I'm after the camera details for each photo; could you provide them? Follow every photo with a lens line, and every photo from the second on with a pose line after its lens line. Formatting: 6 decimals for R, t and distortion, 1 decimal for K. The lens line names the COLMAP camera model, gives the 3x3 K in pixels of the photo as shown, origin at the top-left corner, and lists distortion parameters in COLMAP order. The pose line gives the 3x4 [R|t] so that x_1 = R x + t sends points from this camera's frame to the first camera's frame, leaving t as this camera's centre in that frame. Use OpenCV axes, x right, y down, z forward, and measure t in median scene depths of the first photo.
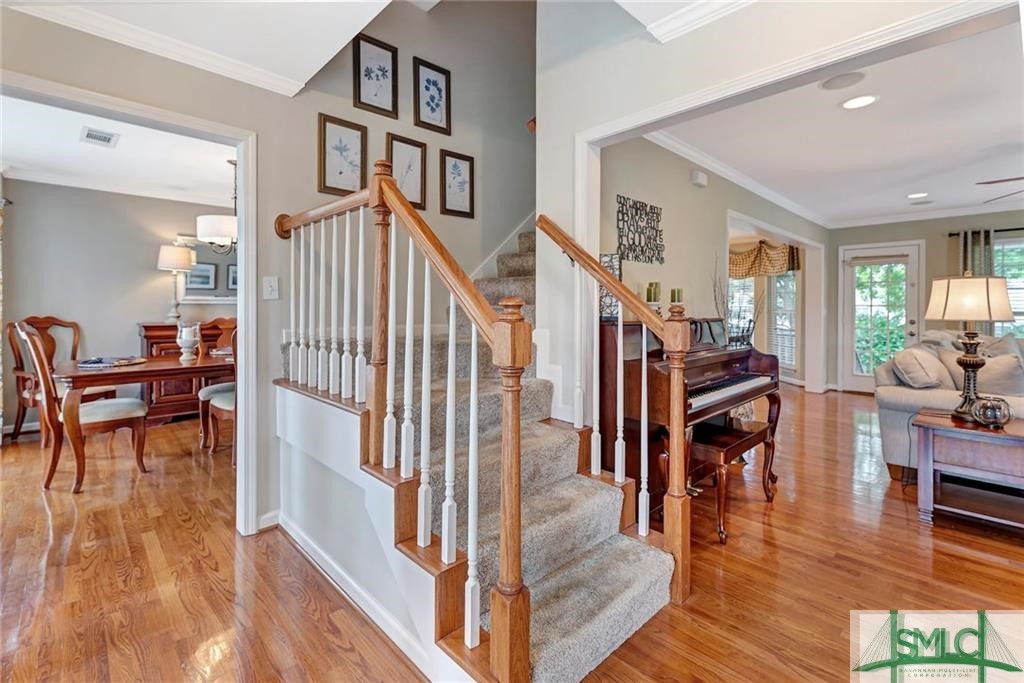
lens RADIAL K [[464.2, 0, 507.6], [0, 464.2, 305.7], [0, 0, 1]] dist [-0.000634, 0.000327]
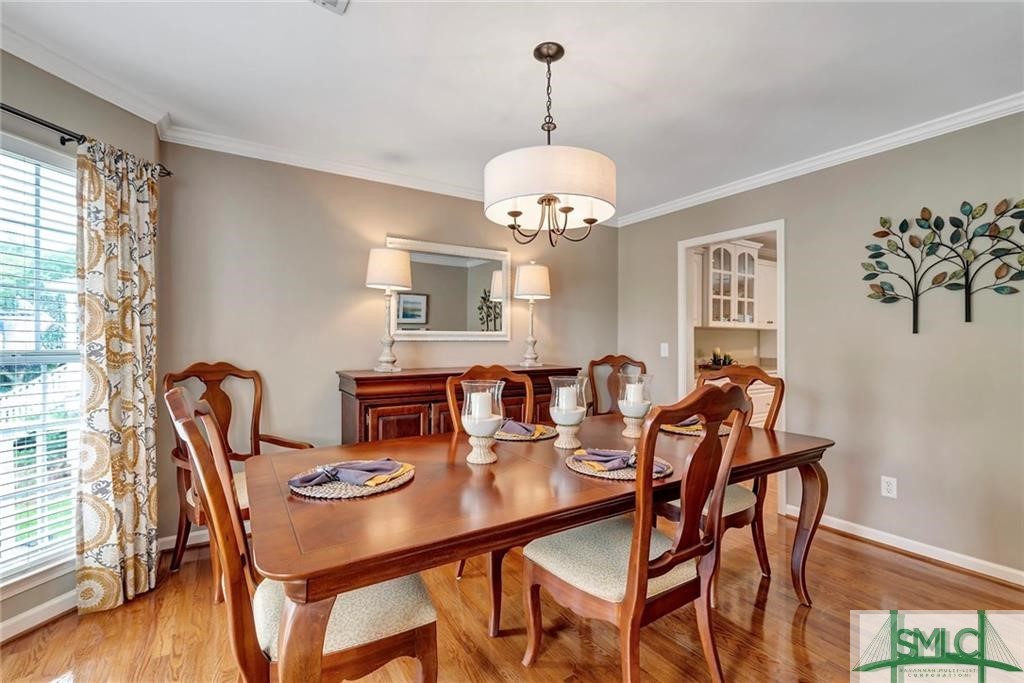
lens RADIAL K [[464.2, 0, 512.4], [0, 464.2, 342.3], [0, 0, 1]] dist [-0.000634, 0.000327]
pose [[0.979353, -0.002802, -0.202139, -0.470422], [0.002934, 0.999996, 0.000351, -0.002321], [0.202137, -0.000936, 0.979357, 0.458851]]
